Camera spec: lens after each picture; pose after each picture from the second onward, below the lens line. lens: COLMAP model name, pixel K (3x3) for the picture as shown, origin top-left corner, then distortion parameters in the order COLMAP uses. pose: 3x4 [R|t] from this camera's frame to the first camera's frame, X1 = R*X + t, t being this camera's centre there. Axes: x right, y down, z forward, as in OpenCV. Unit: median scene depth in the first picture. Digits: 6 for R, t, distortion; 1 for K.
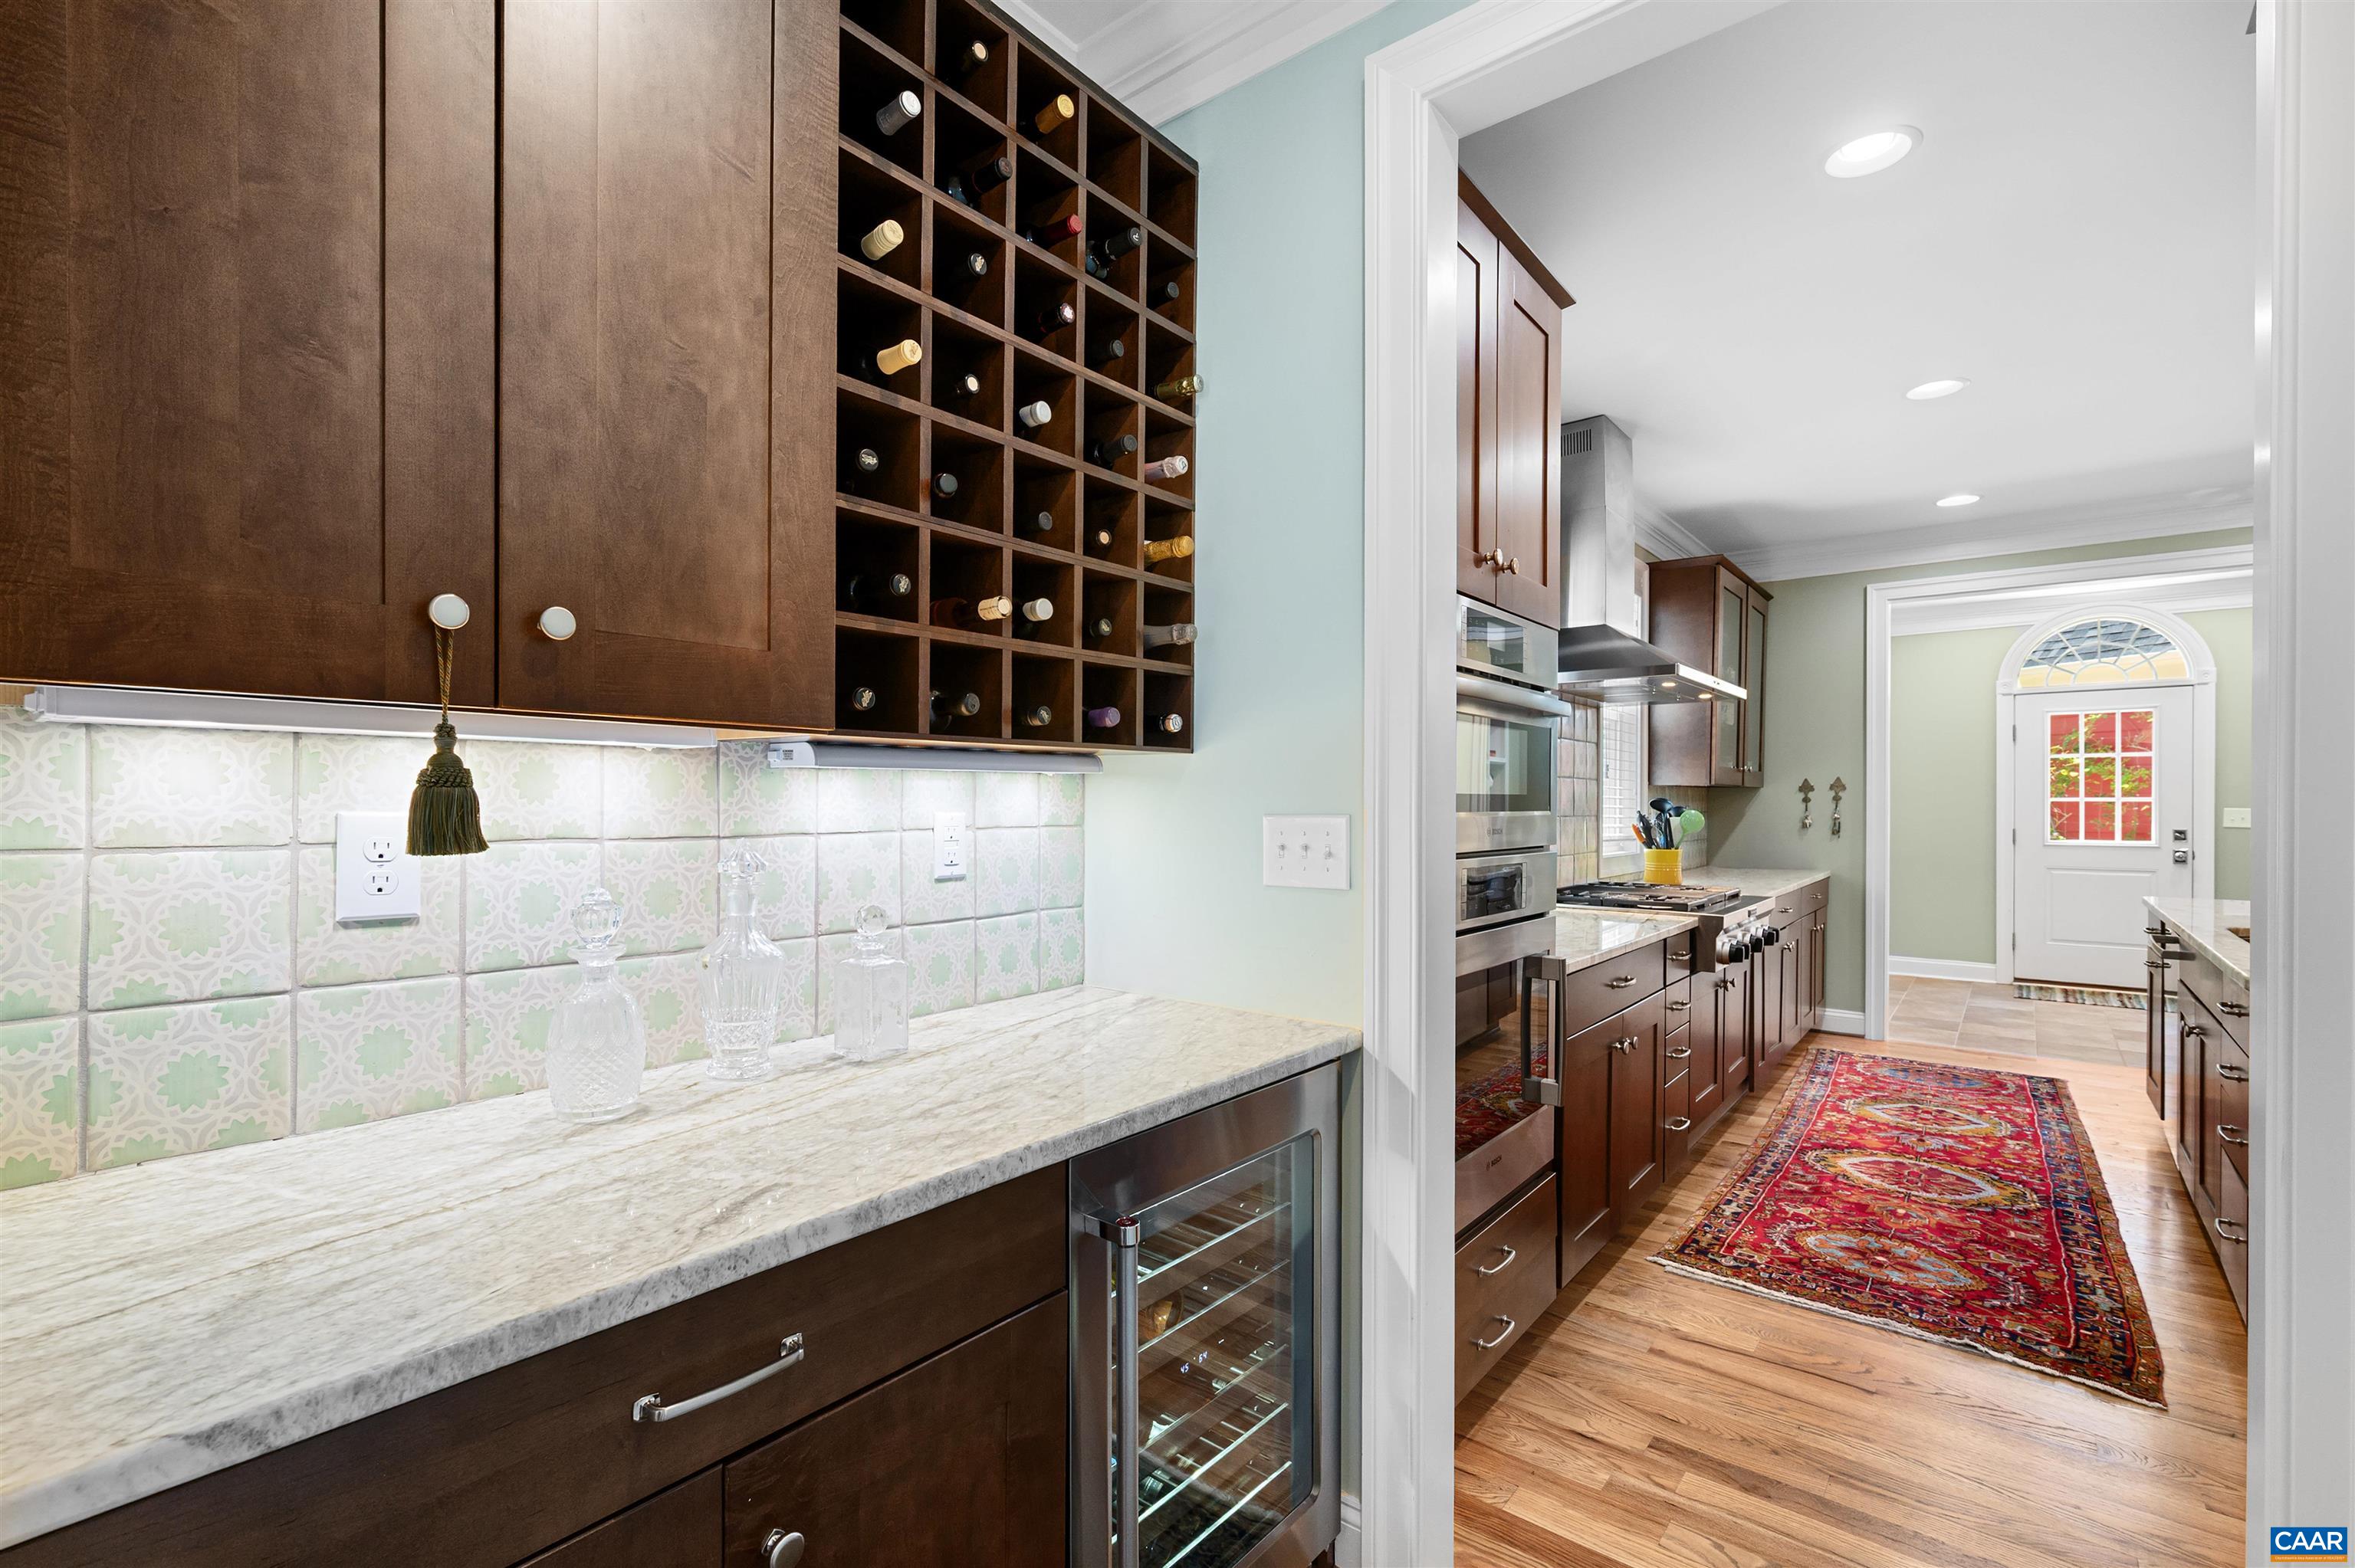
lens RADIAL K [[1046.3, 0, 1175.1], [0, 1046.3, 807.6], [0, 0, 1]] dist [0.000963, 0.000213]
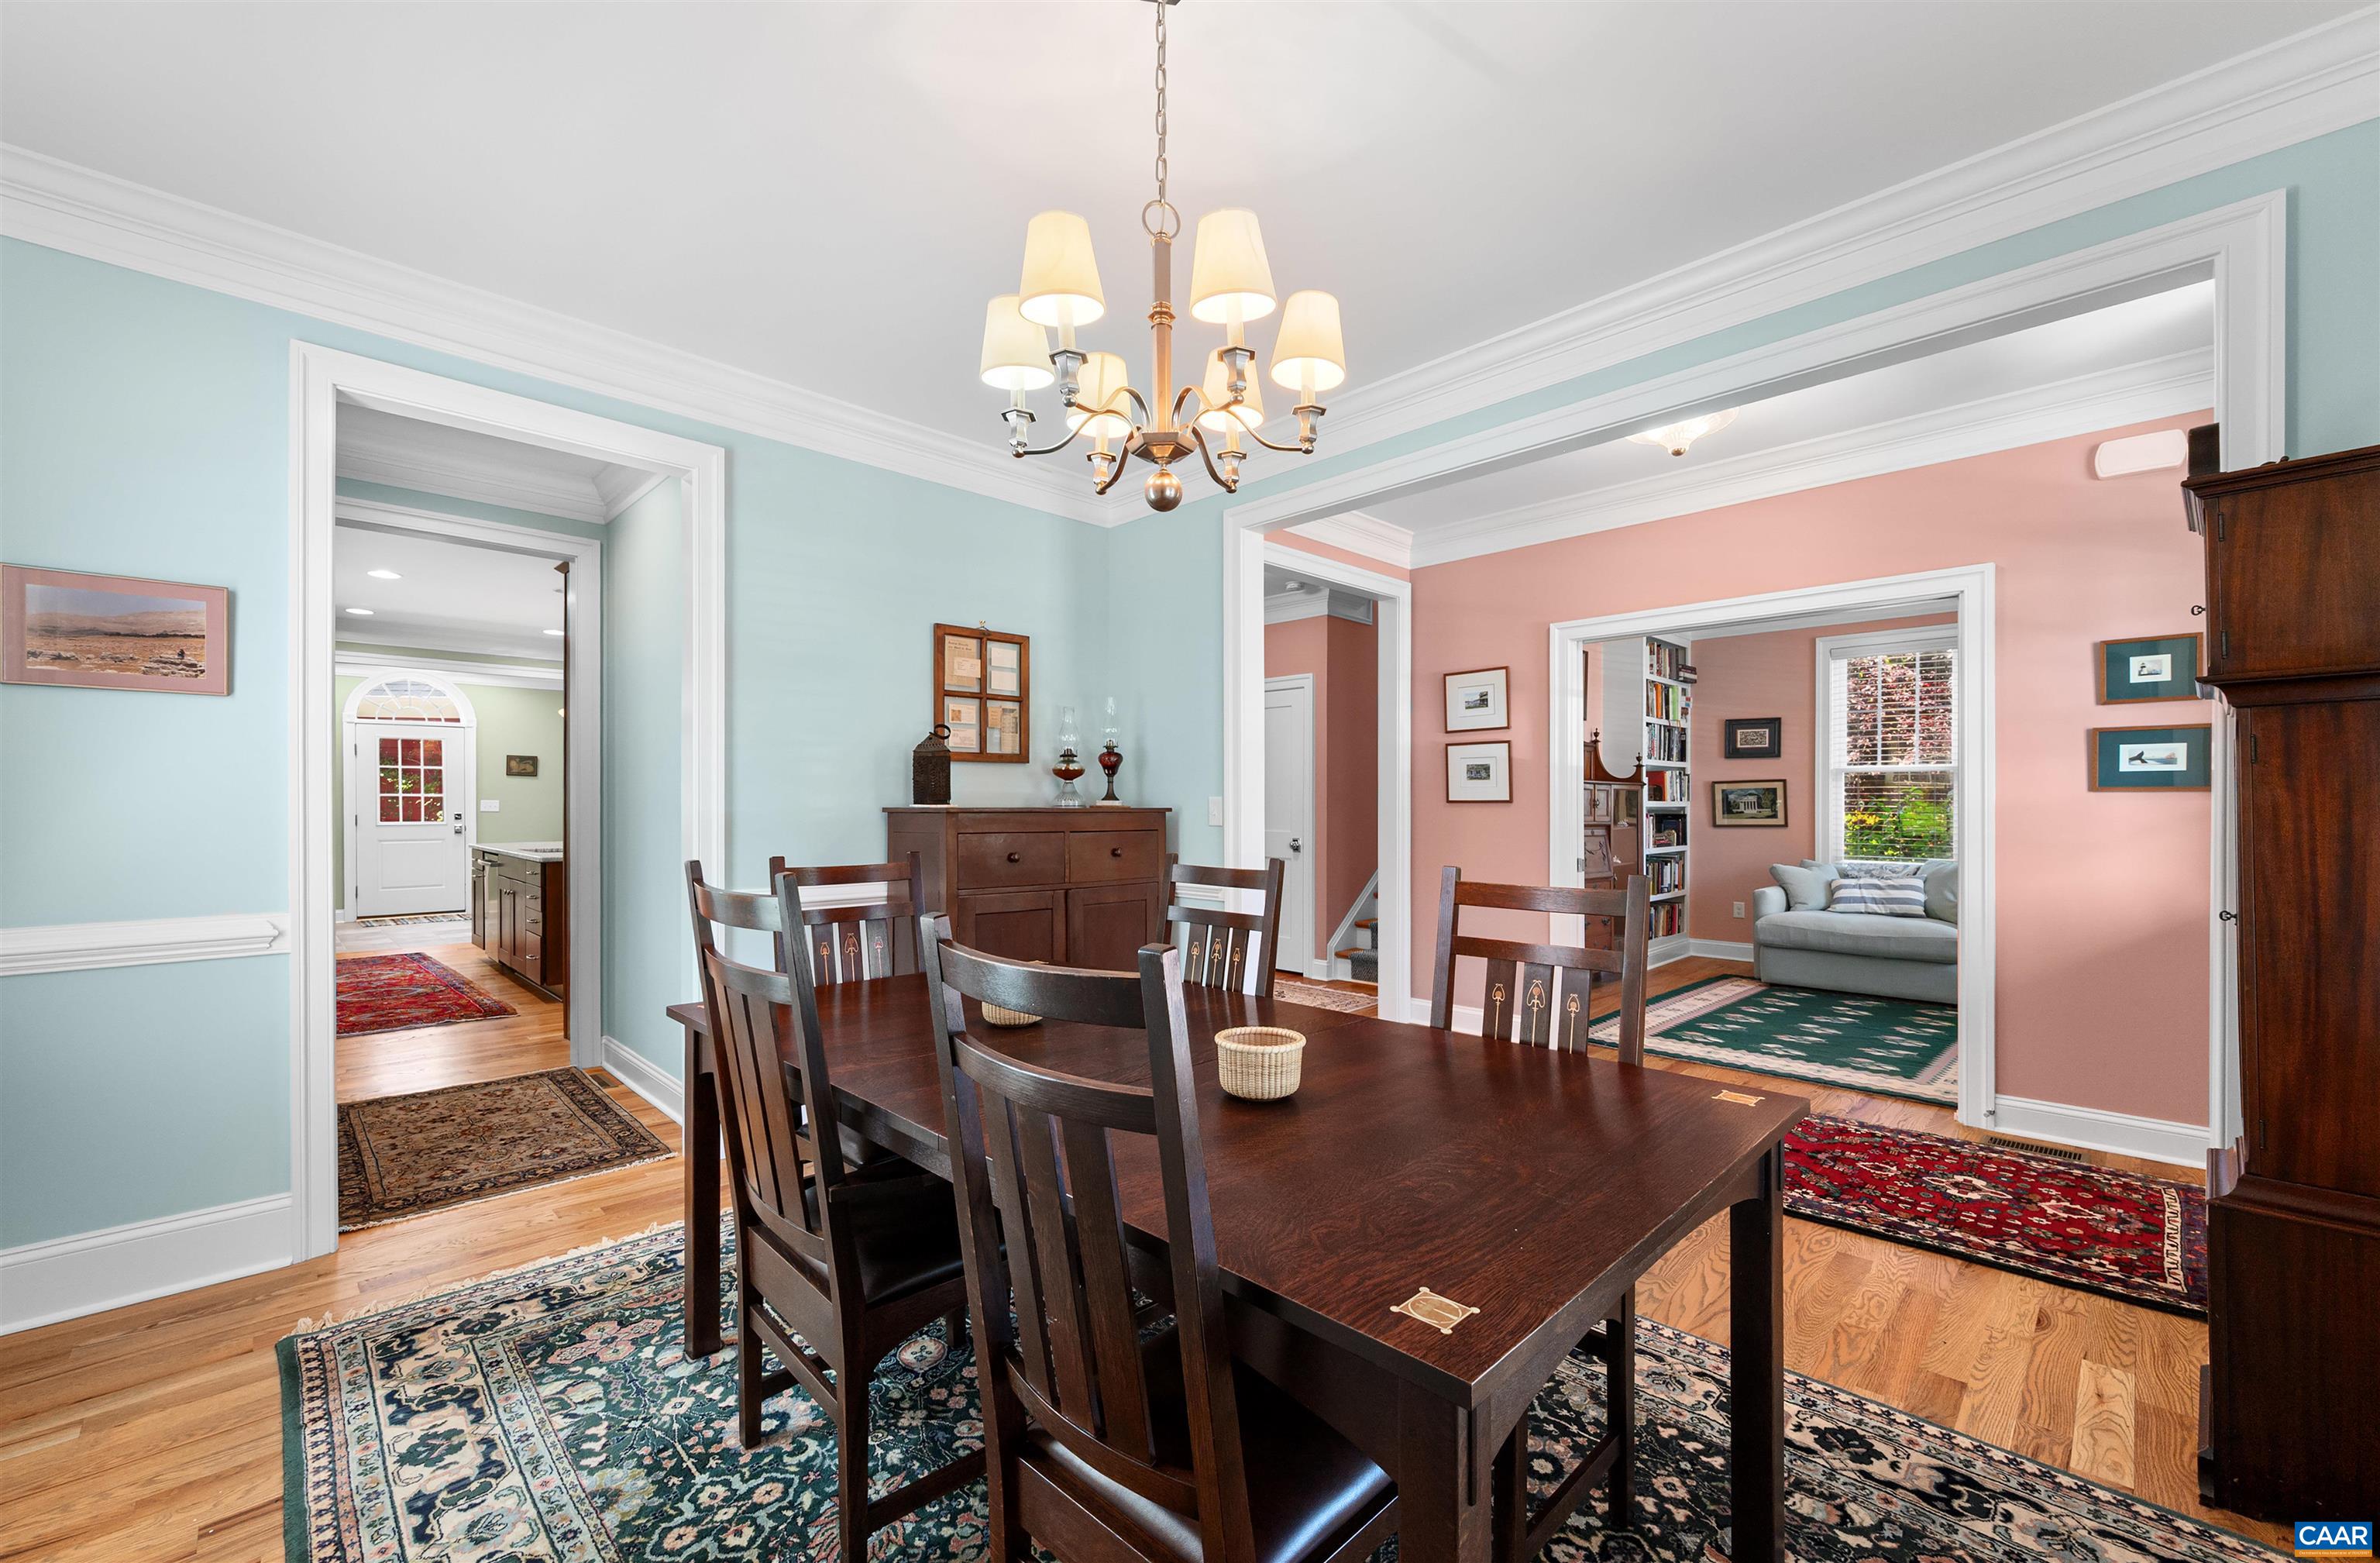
lens RADIAL K [[1001.0, 0, 1219.1], [0, 1001.0, 806.7], [0, 0, 1]] dist [0.009279, 0.000080]
pose [[0.107910, -0.008251, 0.994126, -0.508689], [0.003257, 0.999963, 0.007946, 0.001348], [-0.994155, 0.002380, 0.107933, -0.383552]]
